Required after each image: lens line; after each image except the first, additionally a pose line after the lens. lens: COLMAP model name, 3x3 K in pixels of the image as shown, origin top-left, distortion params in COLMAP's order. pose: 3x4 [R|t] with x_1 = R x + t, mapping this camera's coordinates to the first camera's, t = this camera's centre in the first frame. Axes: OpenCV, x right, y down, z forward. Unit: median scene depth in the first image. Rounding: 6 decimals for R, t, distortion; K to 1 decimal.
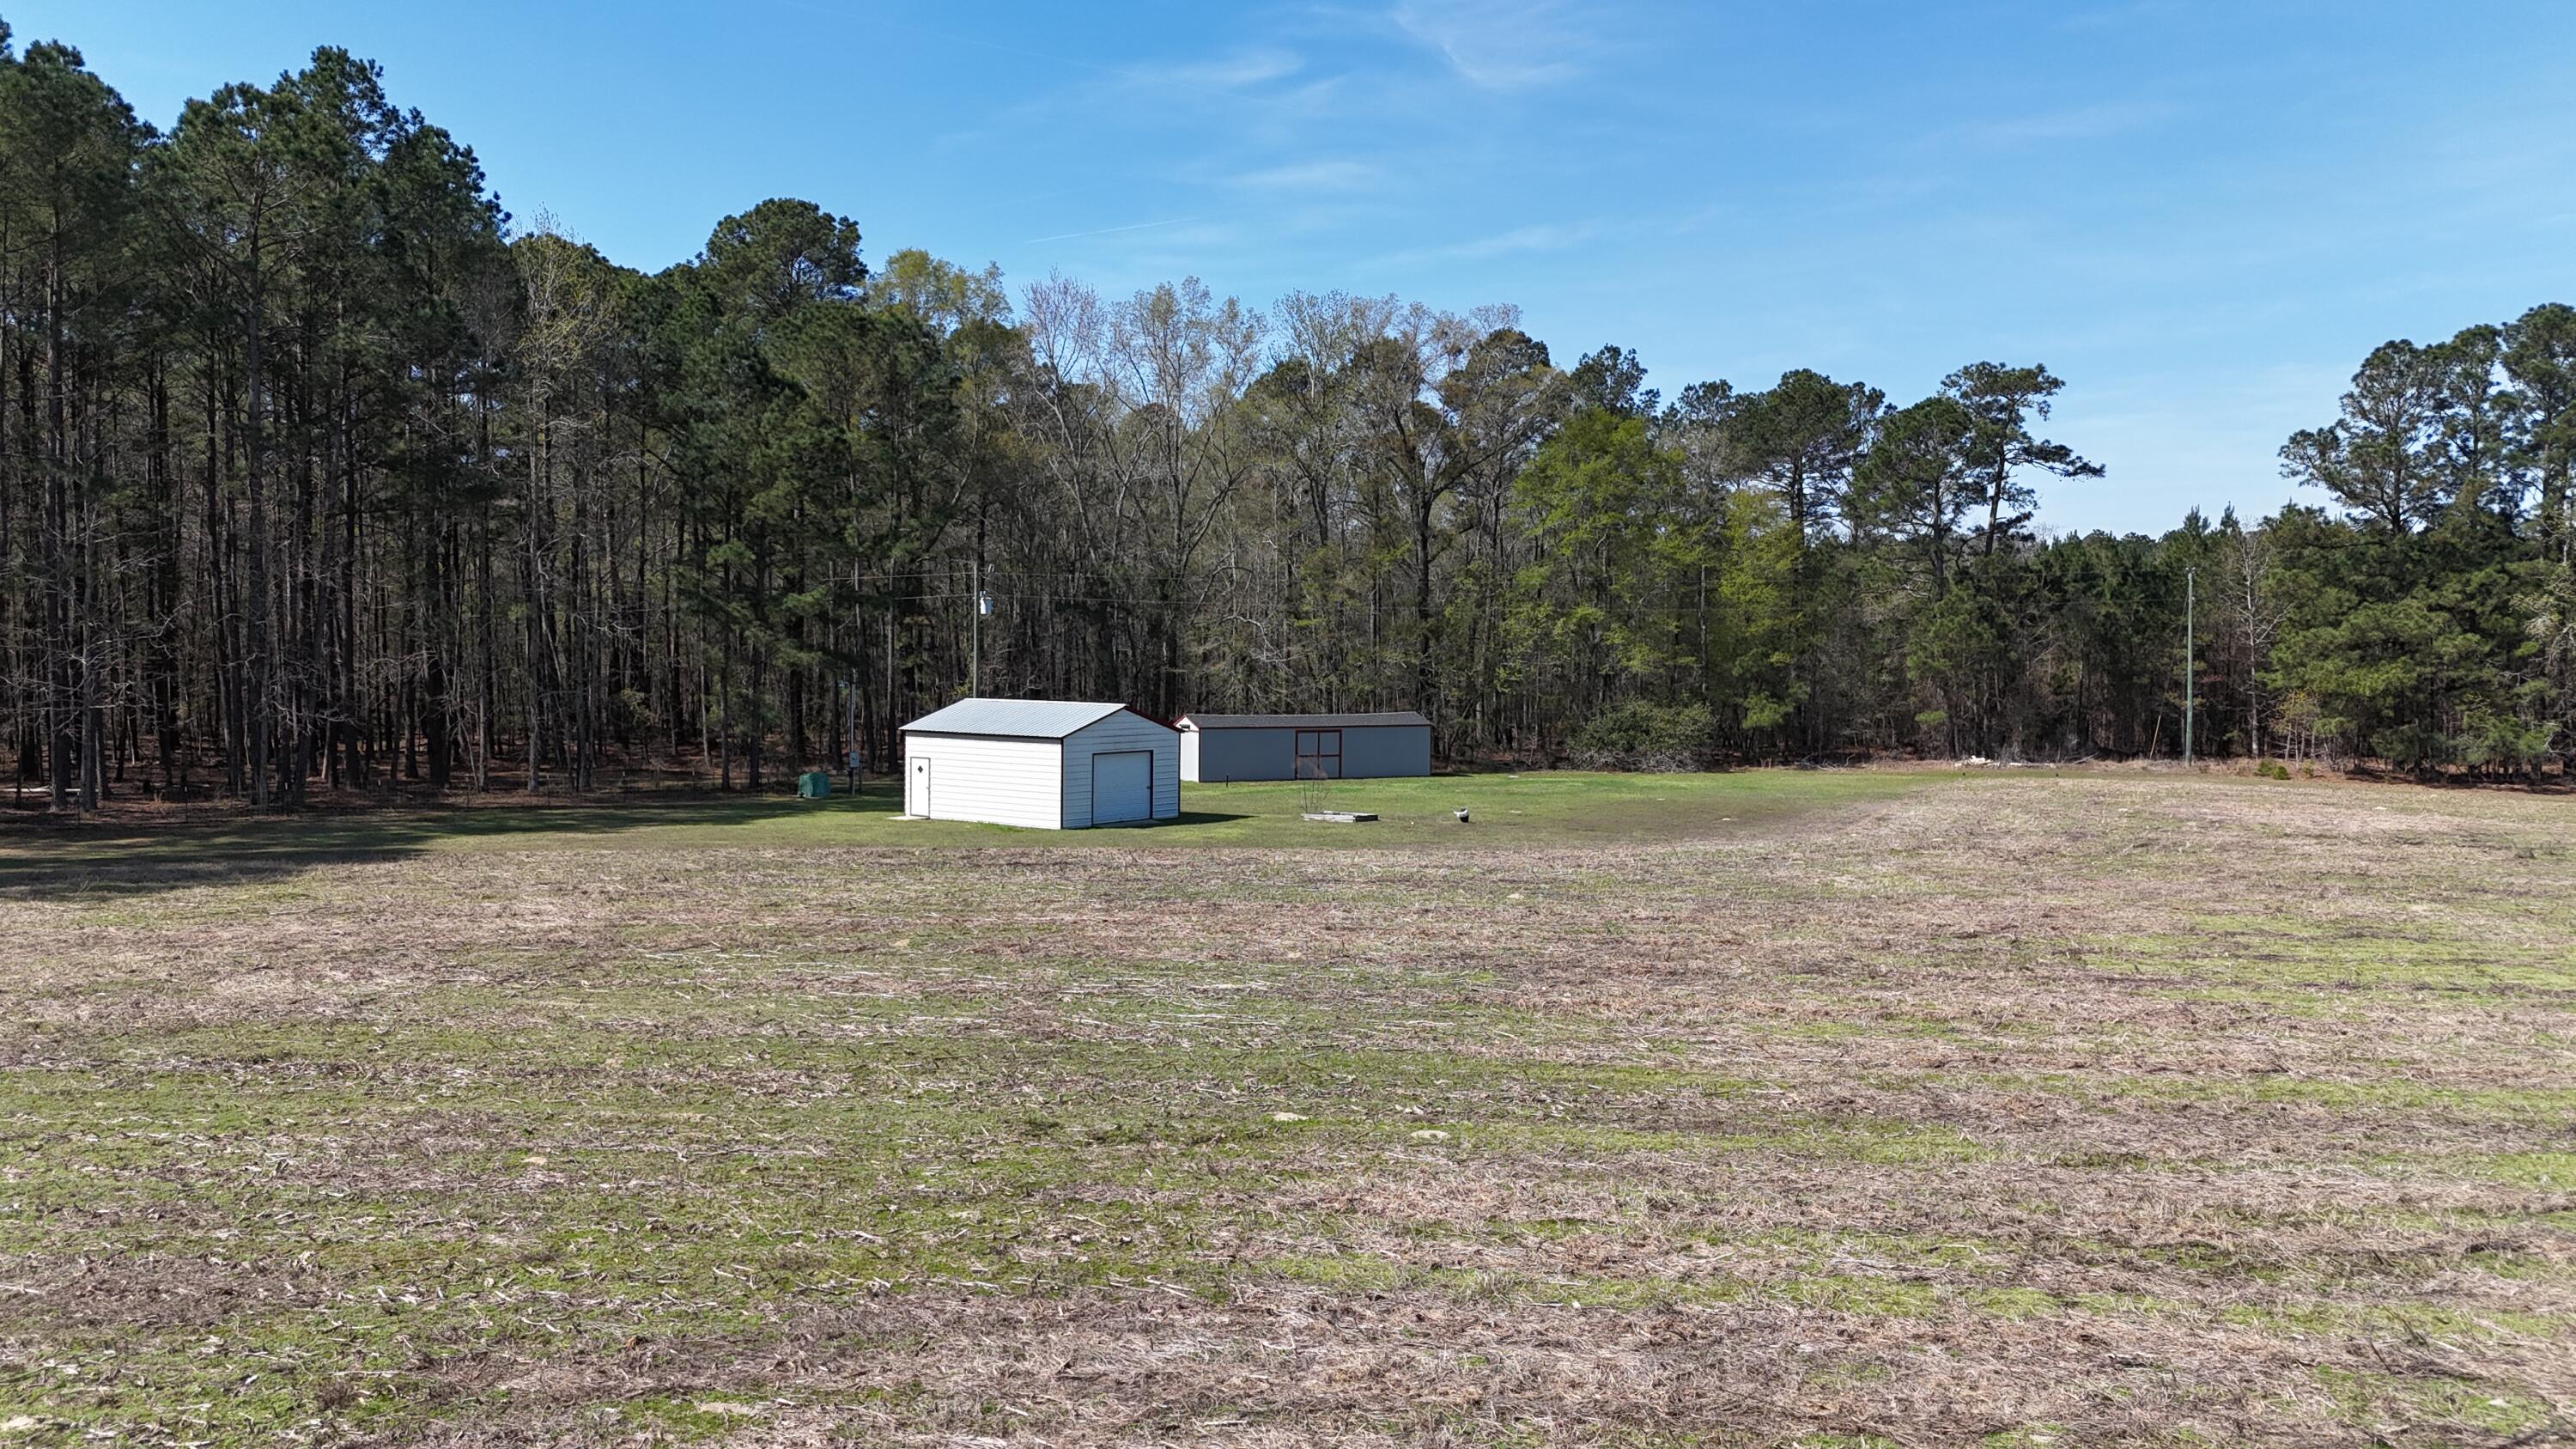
lens RADIAL K [[1899.2, 0, 1295.8], [0, 1899.2, 712.0], [0, 0, 1]] dist [0.098710, -0.117338]
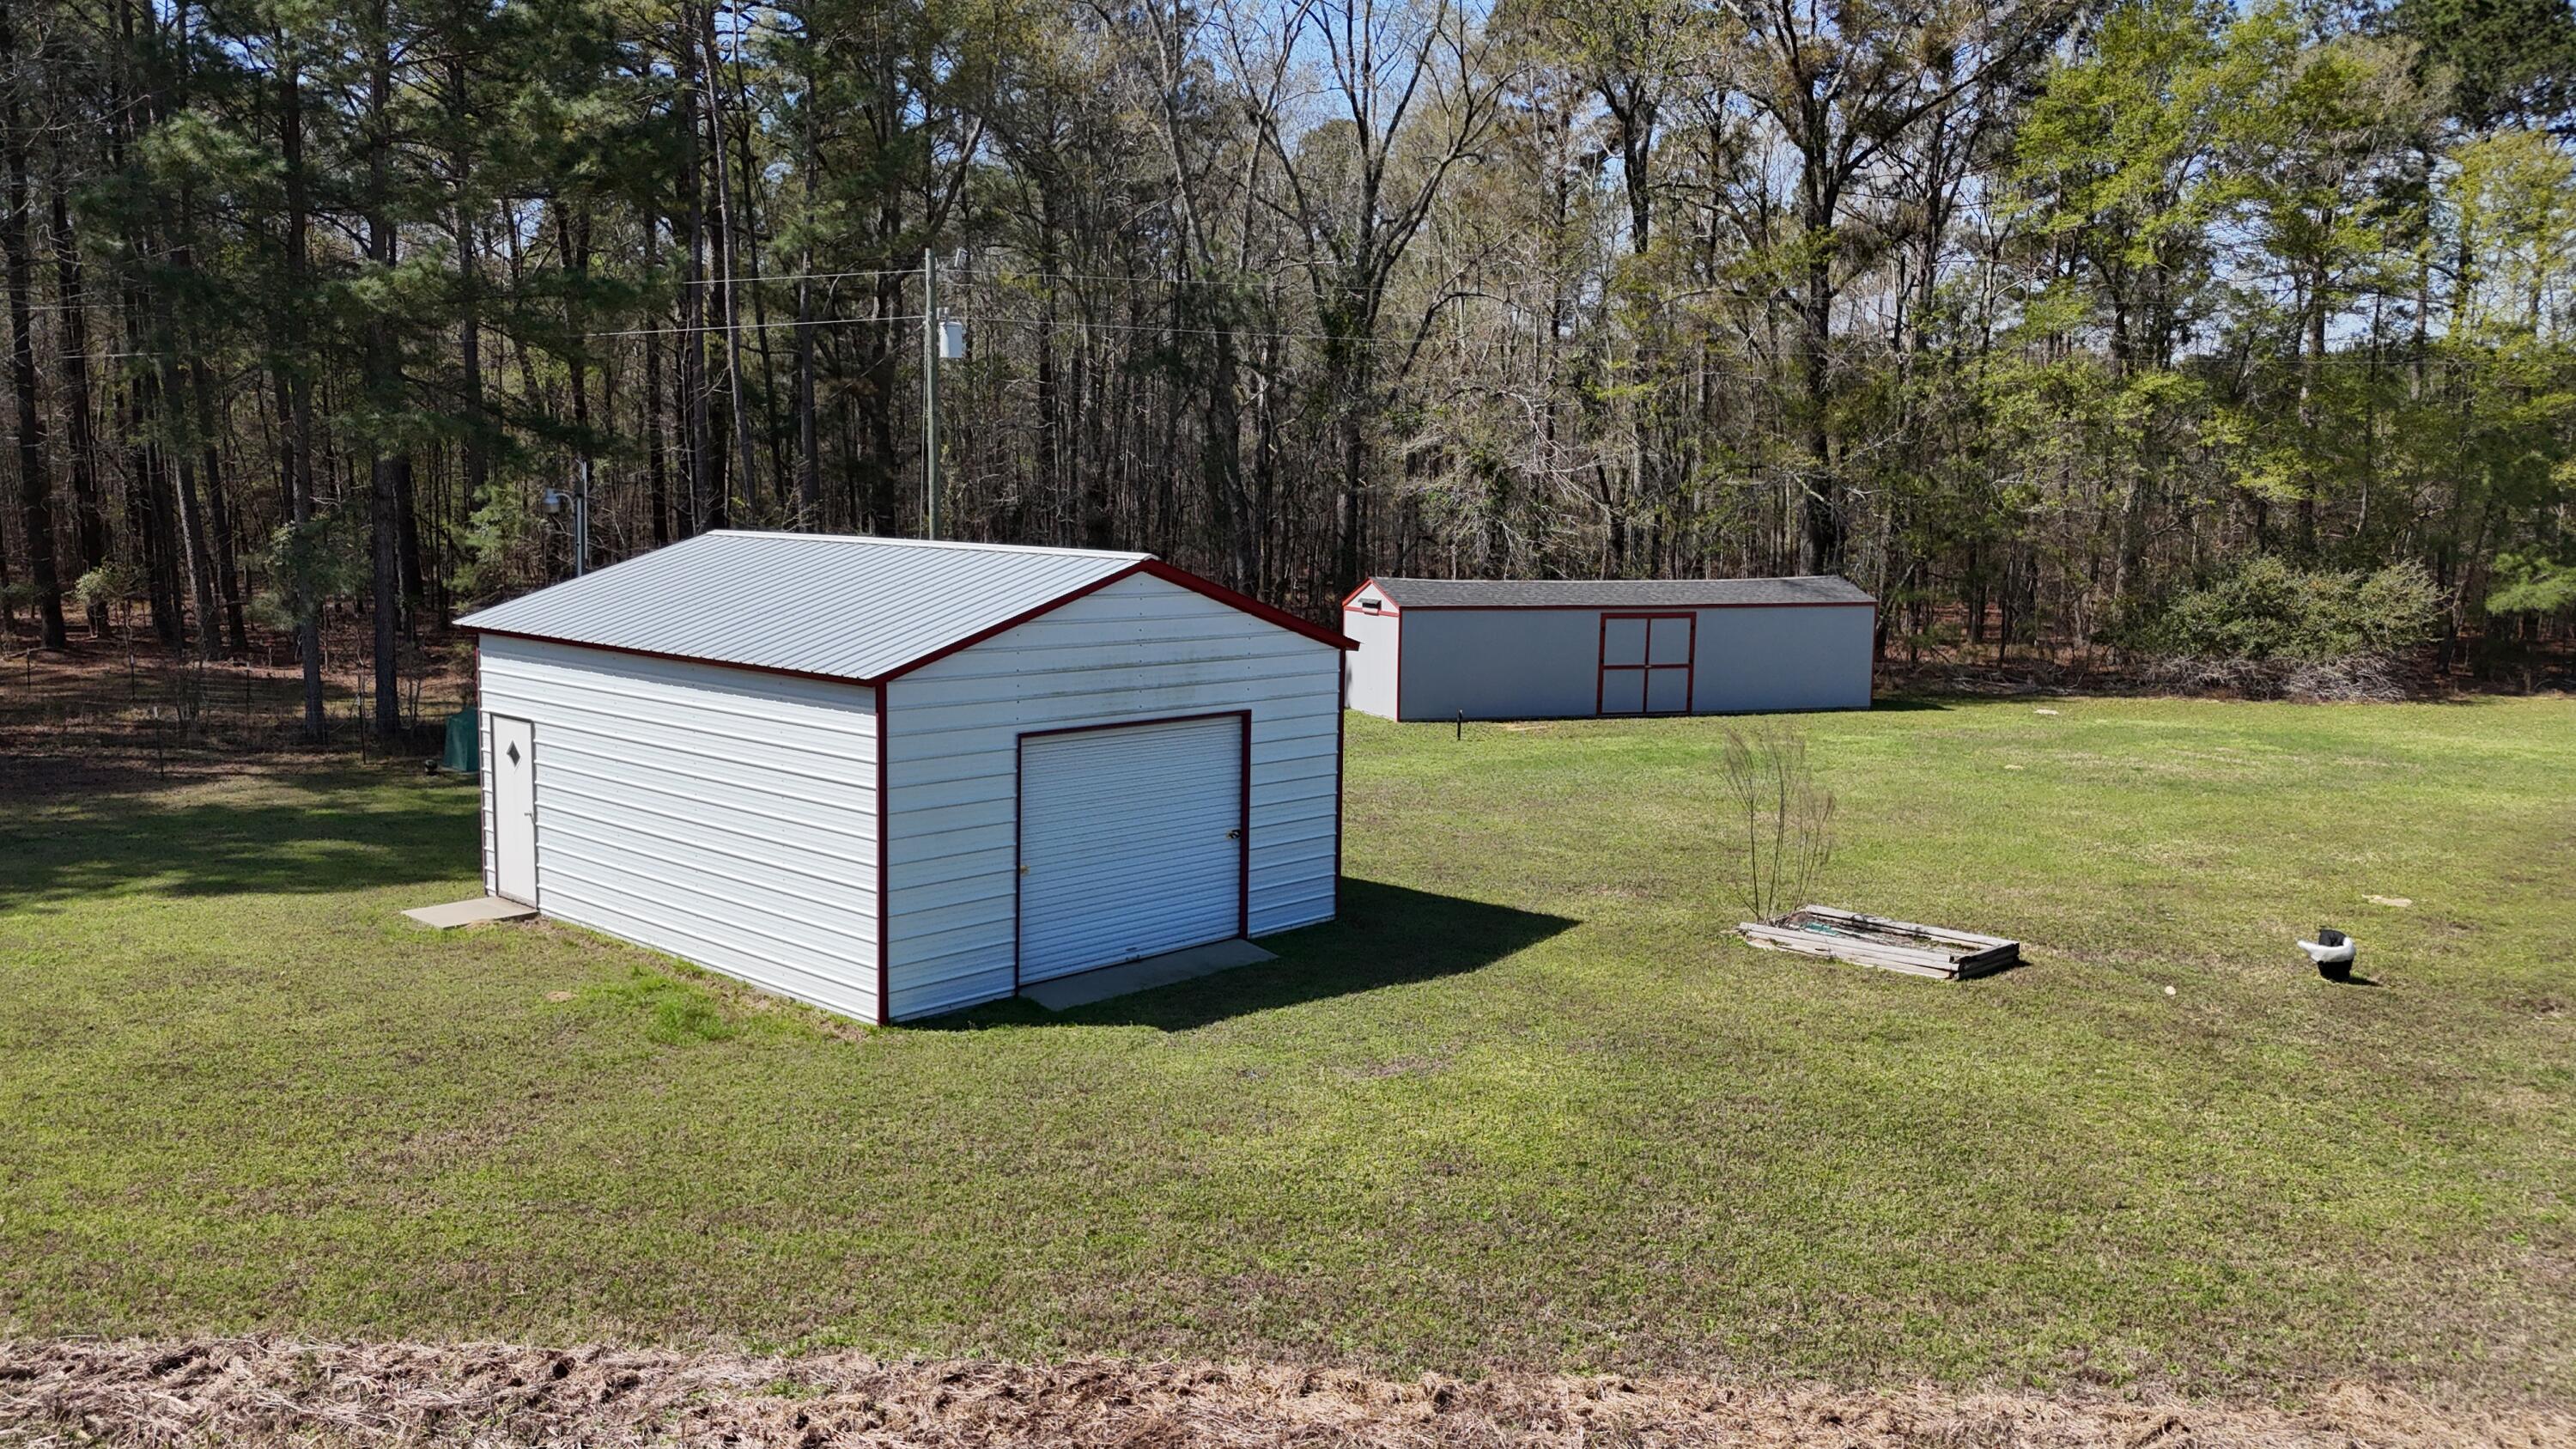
lens RADIAL K [[1899.2, 0, 1295.8], [0, 1899.2, 712.0], [0, 0, 1]] dist [0.098710, -0.117338]
pose [[0.994581, 0.019163, -0.102187, -0.027918], [-0.011199, 0.996894, 0.077951, -0.002255], [0.103364, -0.076384, 0.991706, 0.524767]]
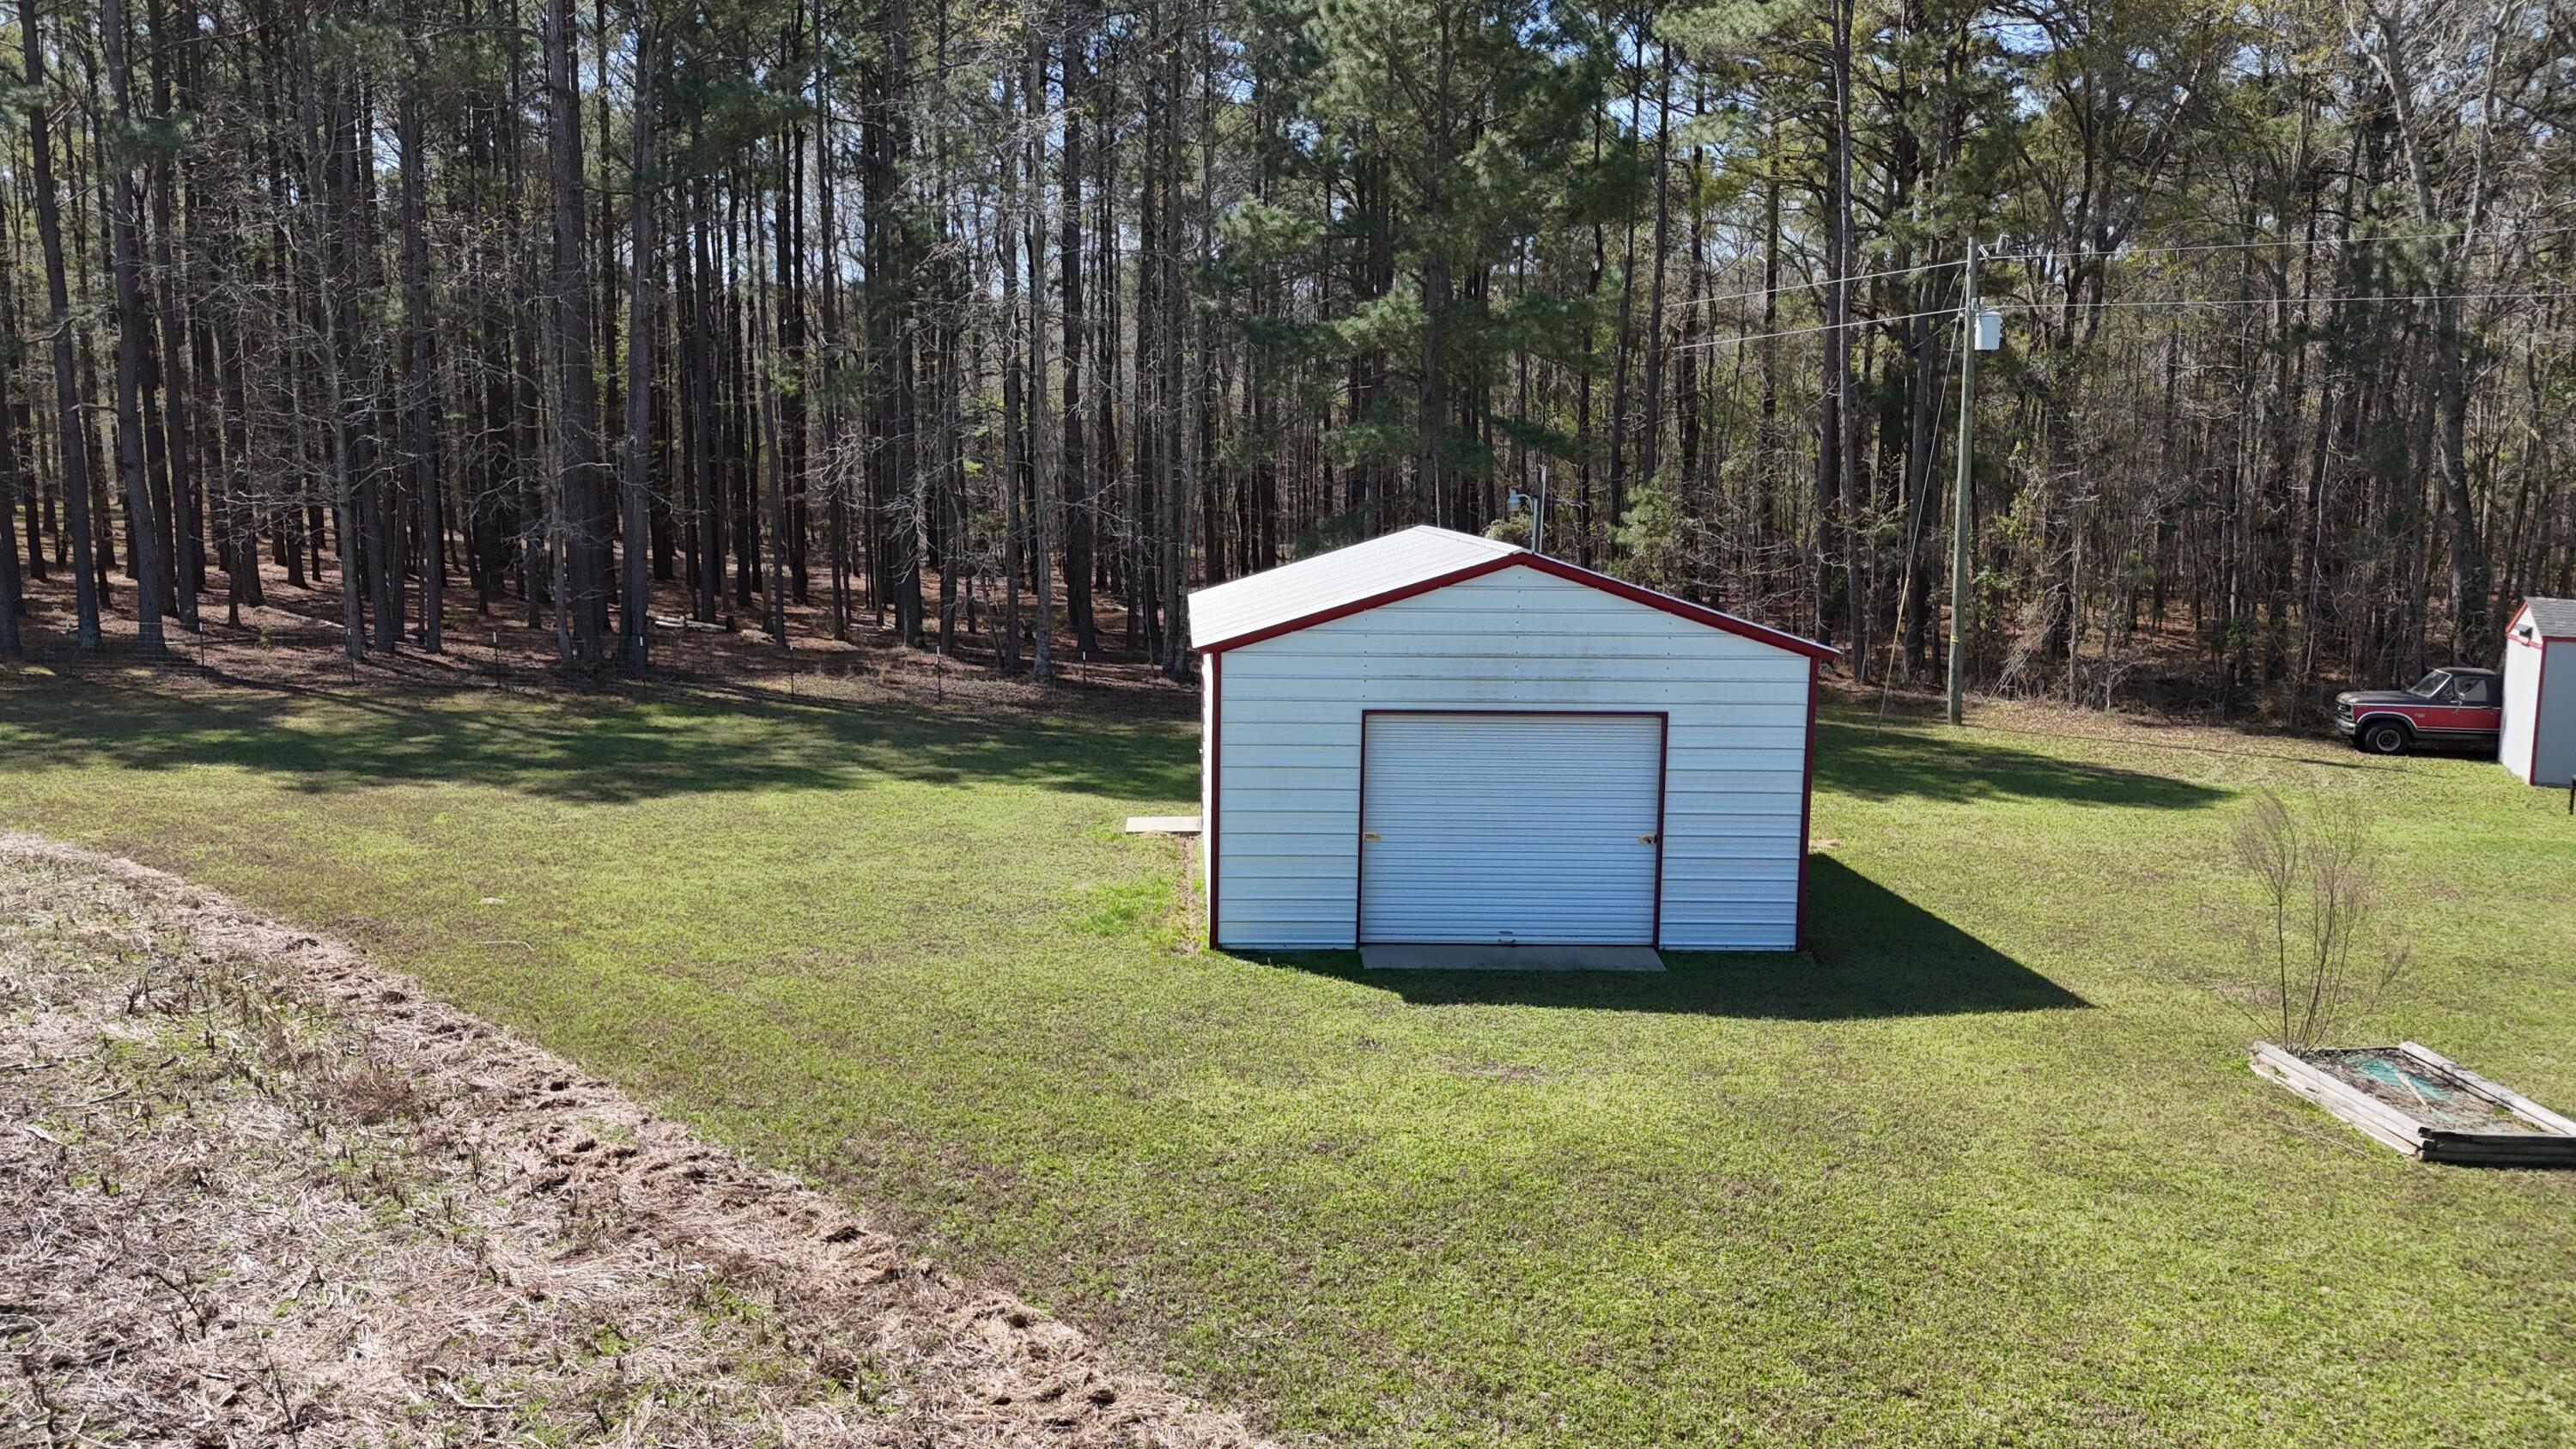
lens RADIAL K [[1899.2, 0, 1295.8], [0, 1899.2, 712.0], [0, 0, 1]] dist [0.098710, -0.117338]
pose [[0.644574, 0.095873, -0.758507, 0.080399], [-0.036493, 0.994834, 0.094732, -0.004085], [0.763670, -0.033381, 0.644743, 0.573186]]
